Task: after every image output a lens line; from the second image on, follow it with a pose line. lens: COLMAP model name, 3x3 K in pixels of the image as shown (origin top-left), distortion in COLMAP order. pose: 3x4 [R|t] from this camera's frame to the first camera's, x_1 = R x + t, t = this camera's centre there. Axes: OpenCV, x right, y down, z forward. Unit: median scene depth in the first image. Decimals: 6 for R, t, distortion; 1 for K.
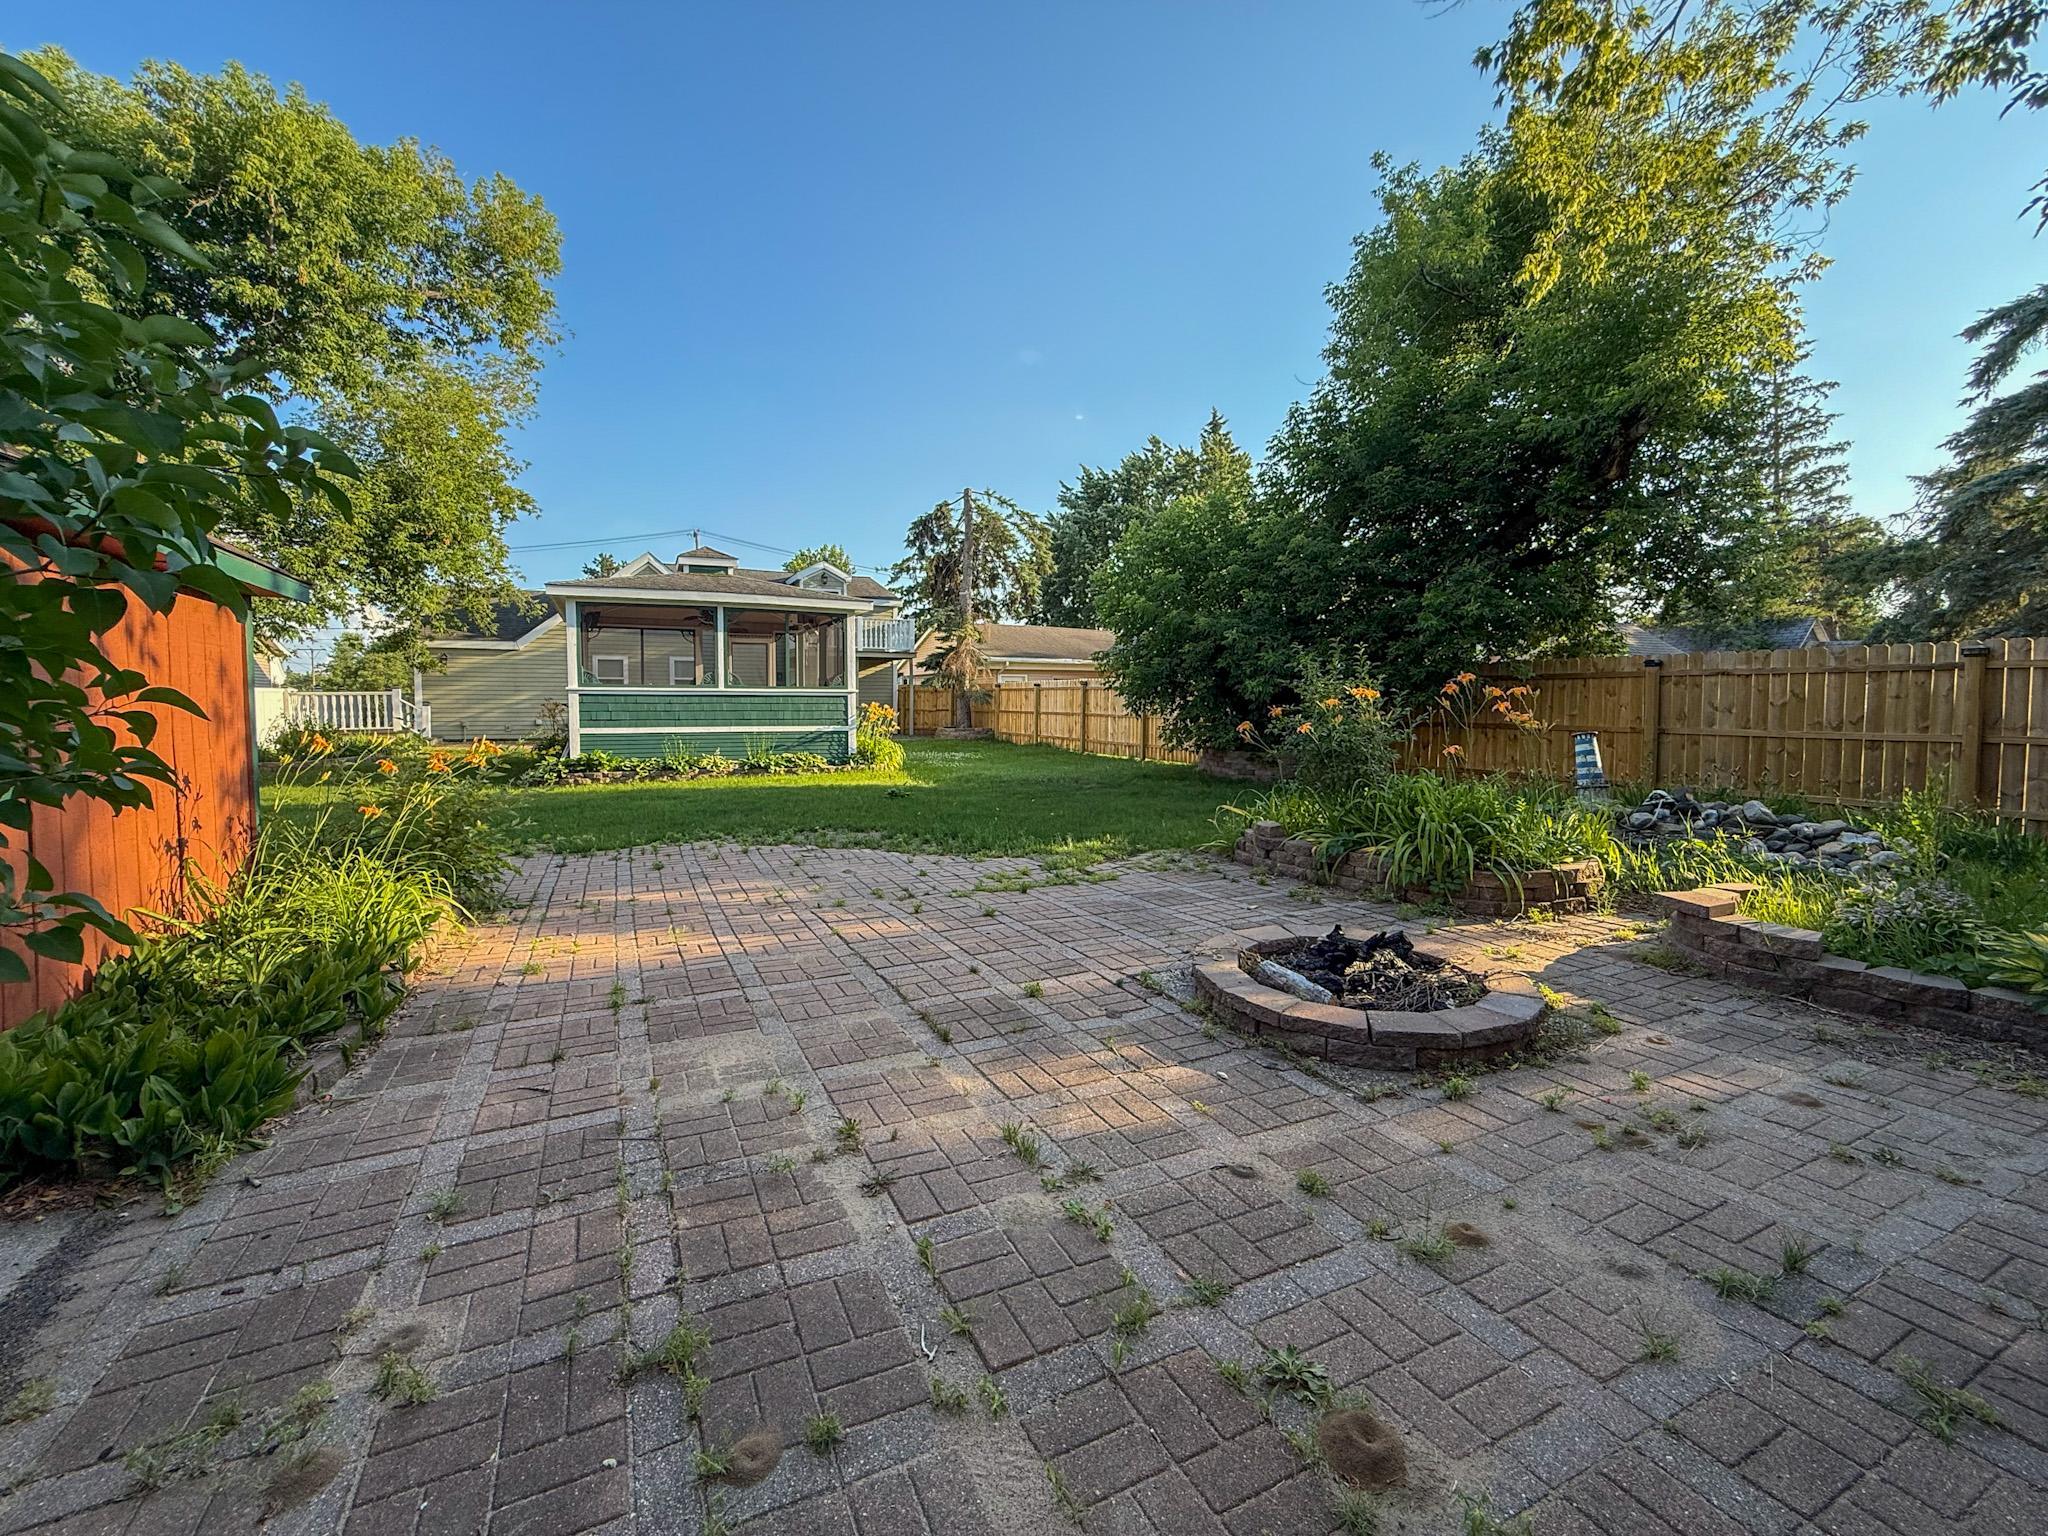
lens RADIAL K [[846.4, 0, 997.3], [0, 846.4, 770.7], [0, 0, 1]] dist [0.016475, -0.000115]
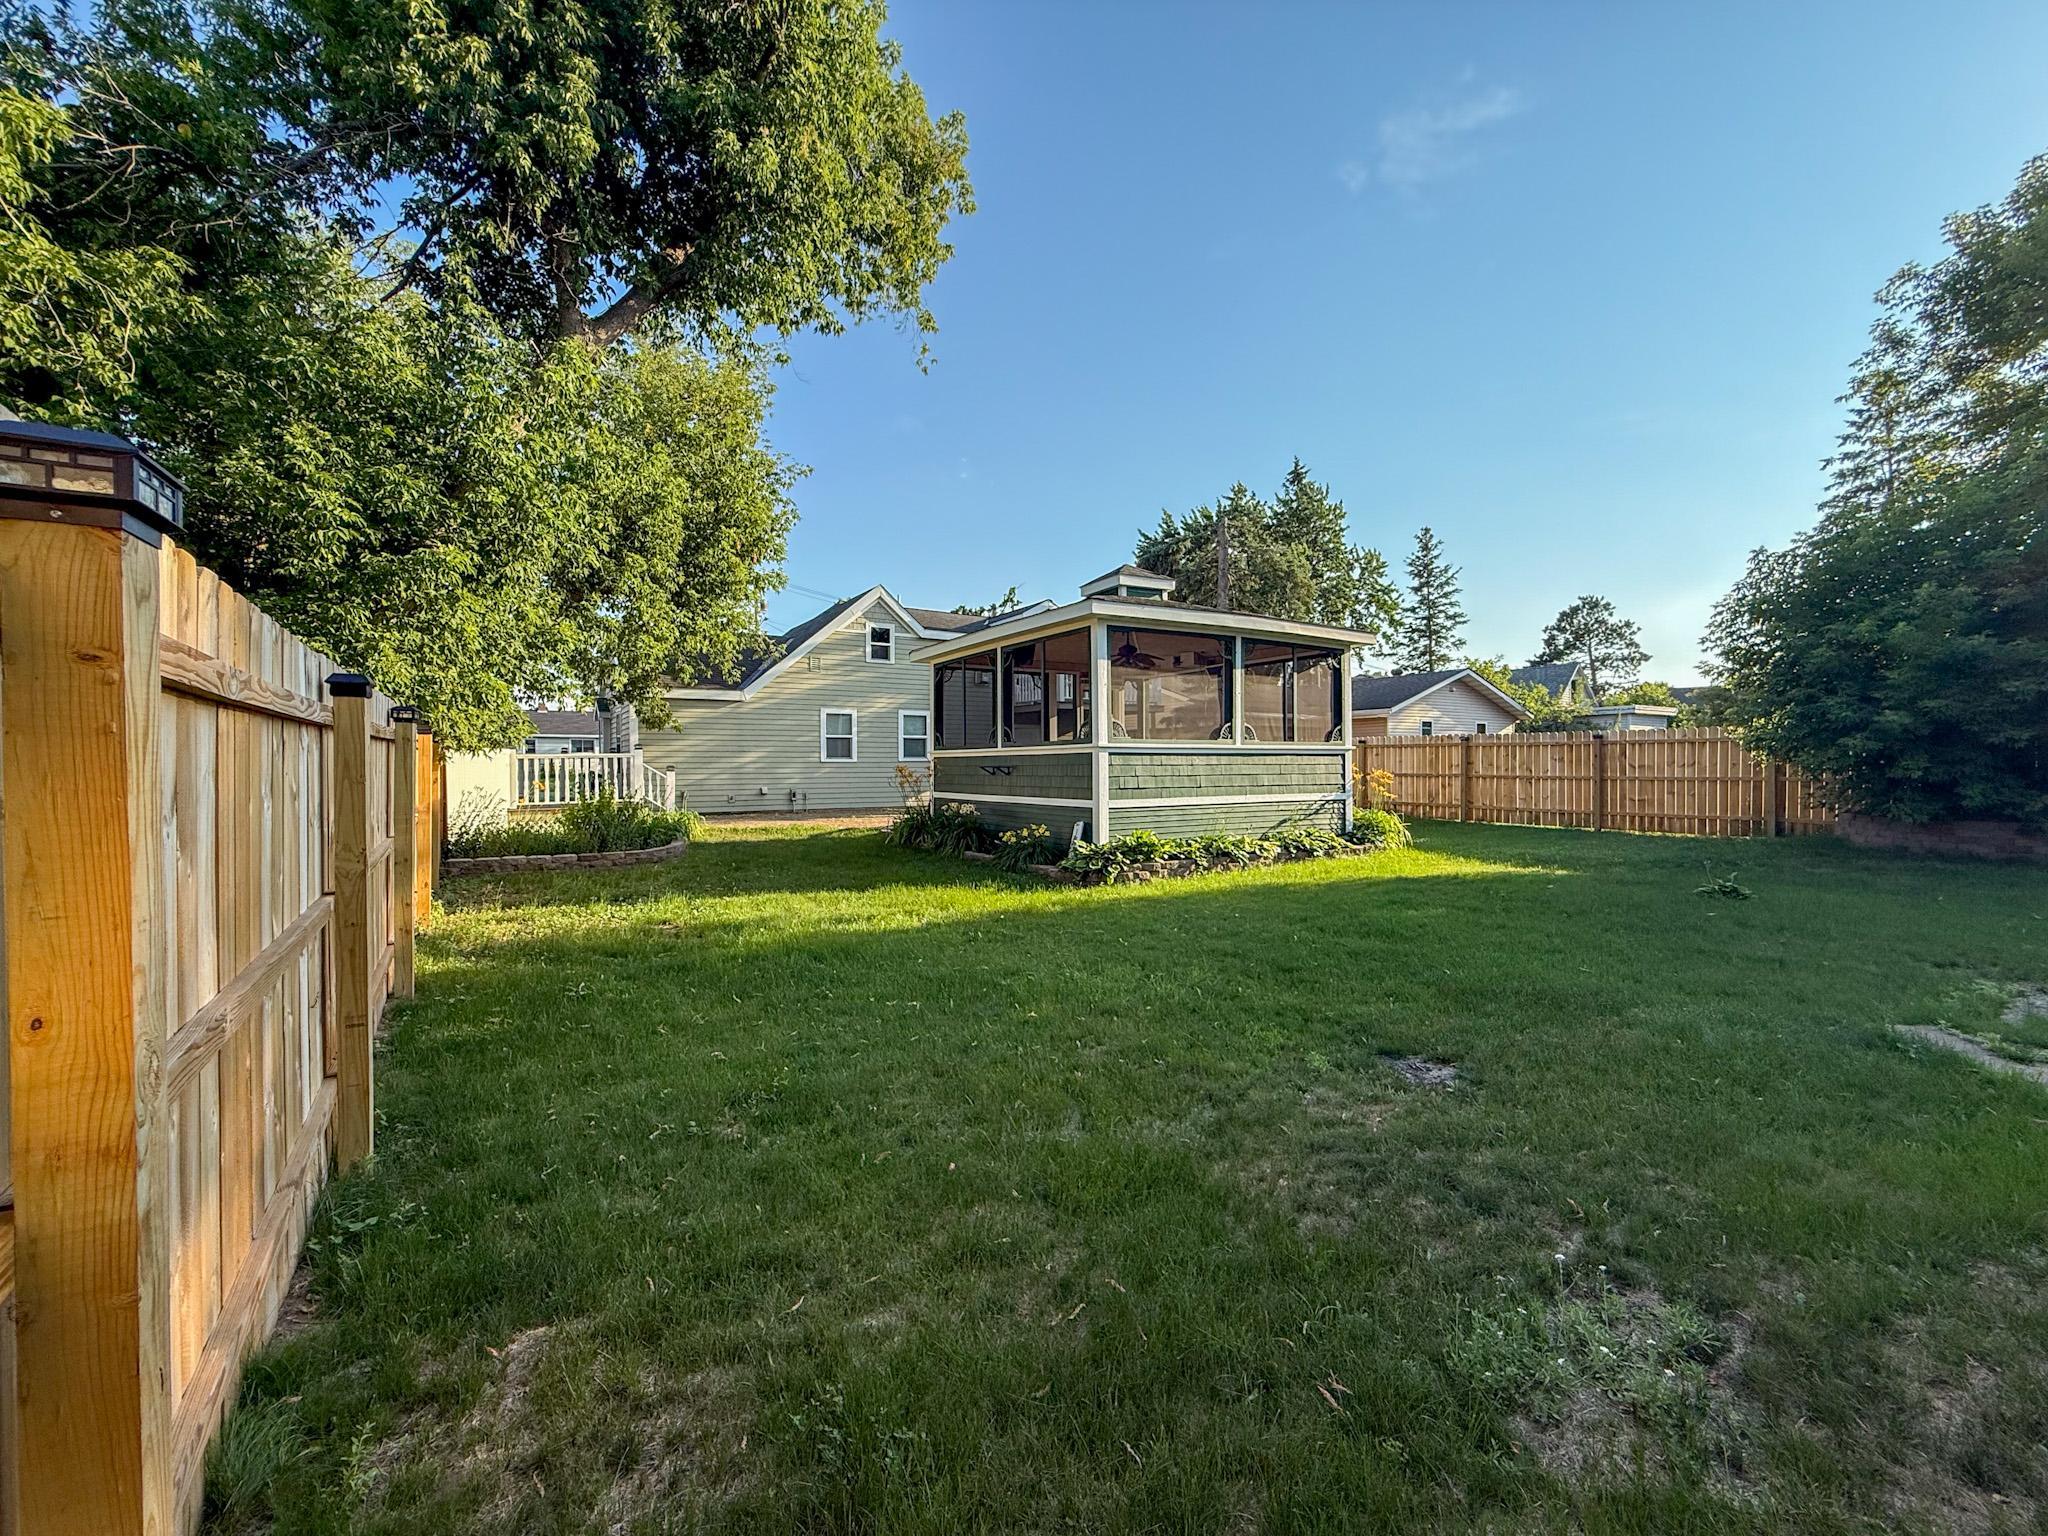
lens RADIAL K [[884.2, 0, 1024.0], [0, 884.2, 768.0], [0, 0, 1]] dist [-0.000435, -0.000047]
pose [[0.997533, -0.007110, 0.069836, -0.523505], [0.012401, 0.997059, -0.075623, -0.018428], [-0.069093, 0.076302, 0.994688, 0.224728]]
